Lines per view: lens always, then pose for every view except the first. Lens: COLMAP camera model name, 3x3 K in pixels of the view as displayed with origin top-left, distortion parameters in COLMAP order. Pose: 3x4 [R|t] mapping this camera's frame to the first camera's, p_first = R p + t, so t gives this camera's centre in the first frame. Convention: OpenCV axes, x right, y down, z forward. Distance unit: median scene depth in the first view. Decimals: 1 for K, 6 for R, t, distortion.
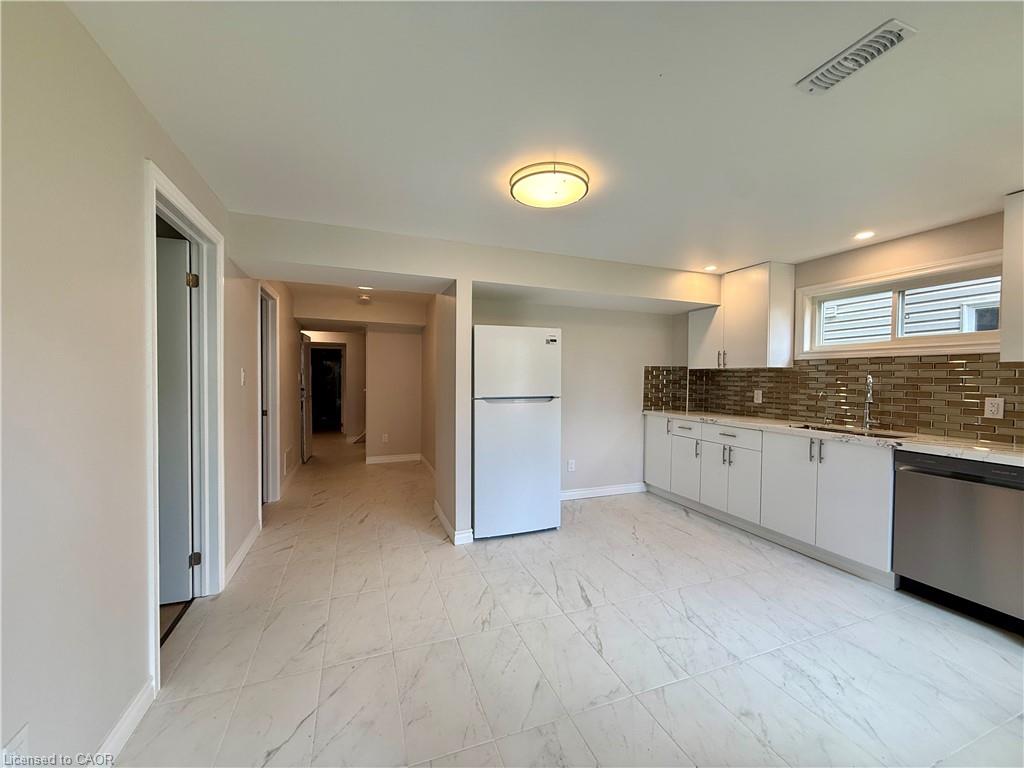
lens RADIAL K [[408.2, 0, 511.2], [0, 408.2, 386.4], [0, 0, 1]] dist [0.000982, -0.000306]
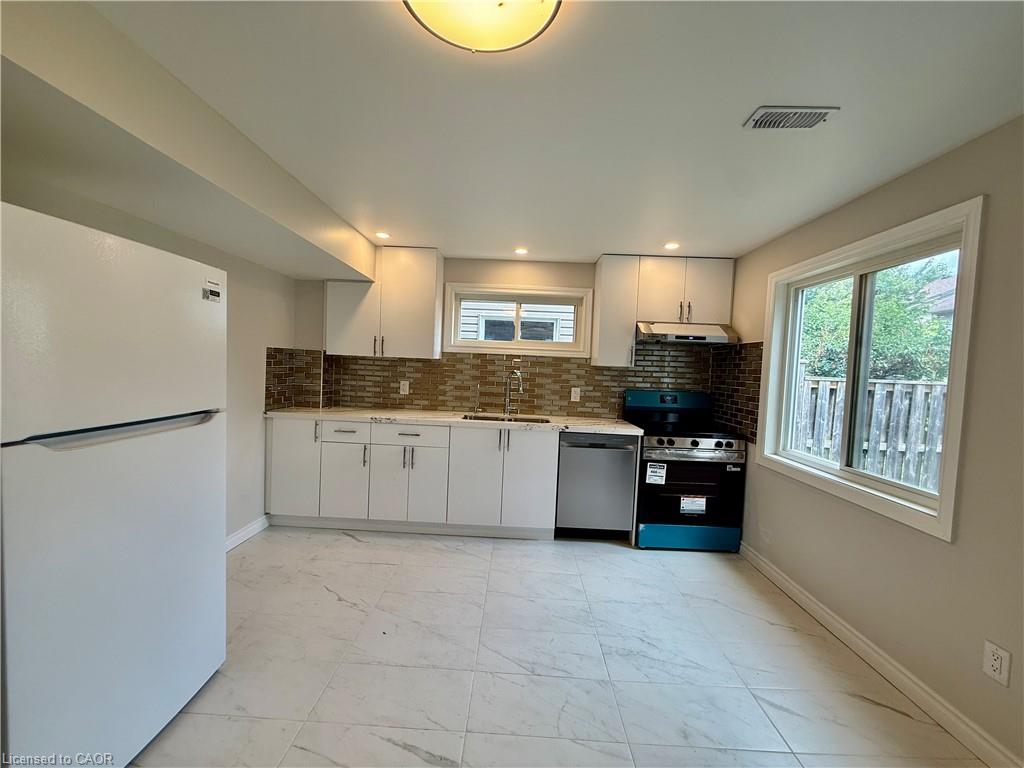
lens RADIAL K [[408.2, 0, 511.2], [0, 408.2, 386.1], [0, 0, 1]] dist [0.000982, -0.000306]
pose [[0.369958, -0.037155, 0.928305, -0.215517], [-0.017950, 0.998728, 0.047127, -0.033006], [-0.928875, -0.034098, 0.368820, 0.498433]]
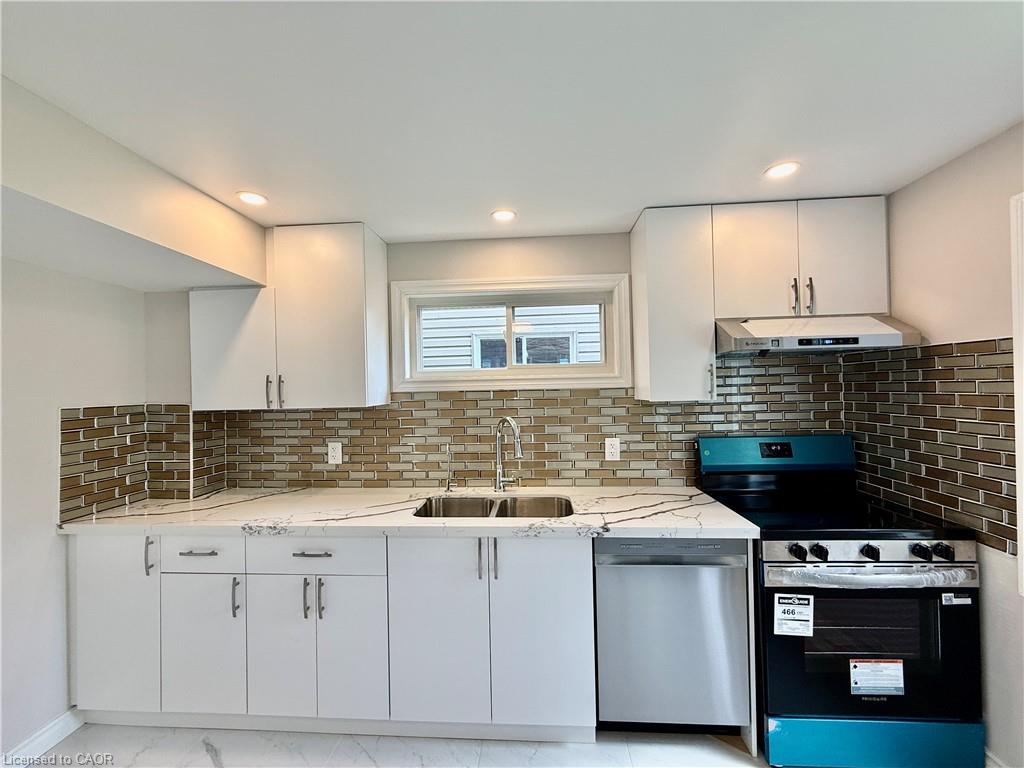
lens RADIAL K [[408.2, 0, 510.7], [0, 408.2, 386.1], [0, 0, 1]] dist [0.000982, -0.000306]
pose [[0.413649, -0.012885, 0.910345, 0.205070], [0.045114, 0.998962, -0.006360, -0.067305], [-0.909318, 0.043700, 0.413801, 0.615514]]
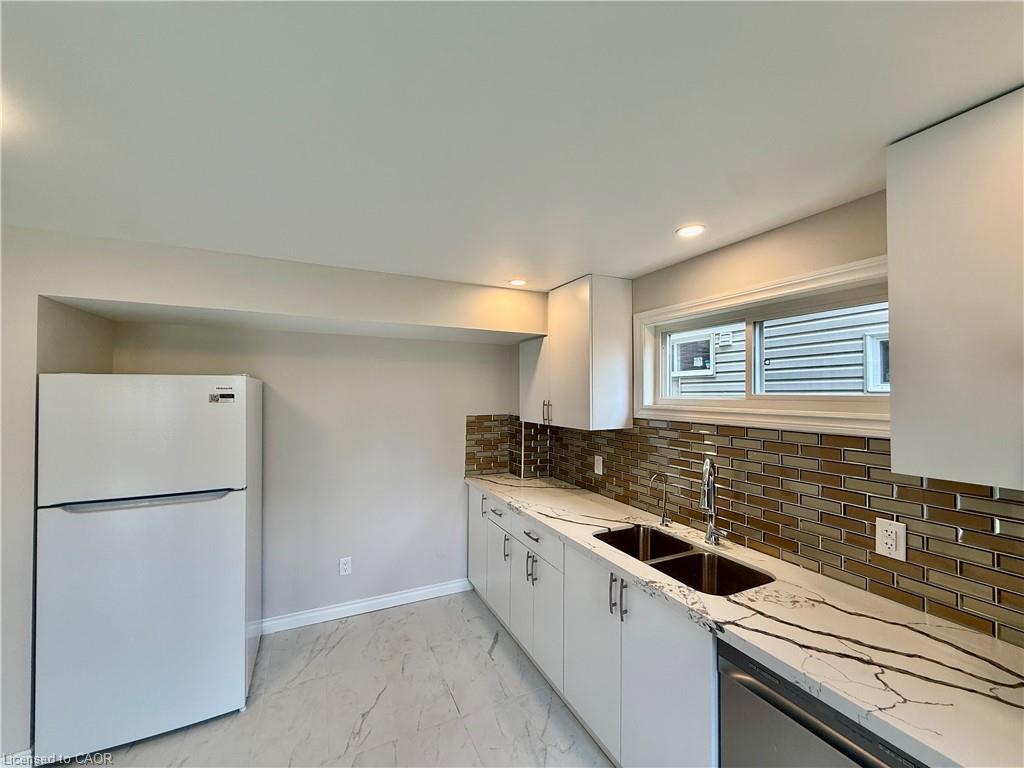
lens RADIAL K [[408.2, 0, 511.8], [0, 408.2, 386.4], [0, 0, 1]] dist [0.000982, -0.000306]
pose [[0.996174, -0.004107, 0.087292, 0.467347], [0.007382, 0.999279, -0.037232, -0.100957], [-0.087076, 0.037734, 0.995487, 0.364798]]
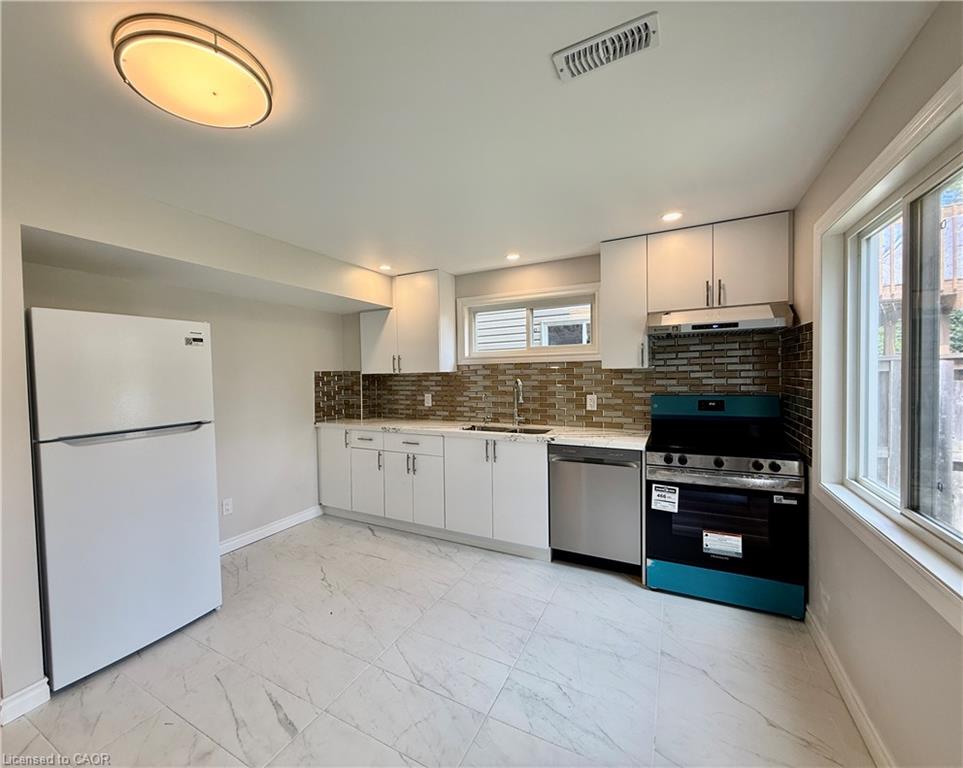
lens RADIAL K [[408.6, 0, 450.1], [0, 408.6, 386.7], [0, 0, 1]] dist [0.000043, 0.000509]
pose [[0.763735, -0.041935, 0.644166, -0.017845], [0.038657, 0.999068, 0.019206, -0.031347], [-0.644371, 0.010234, 0.764645, 0.208576]]
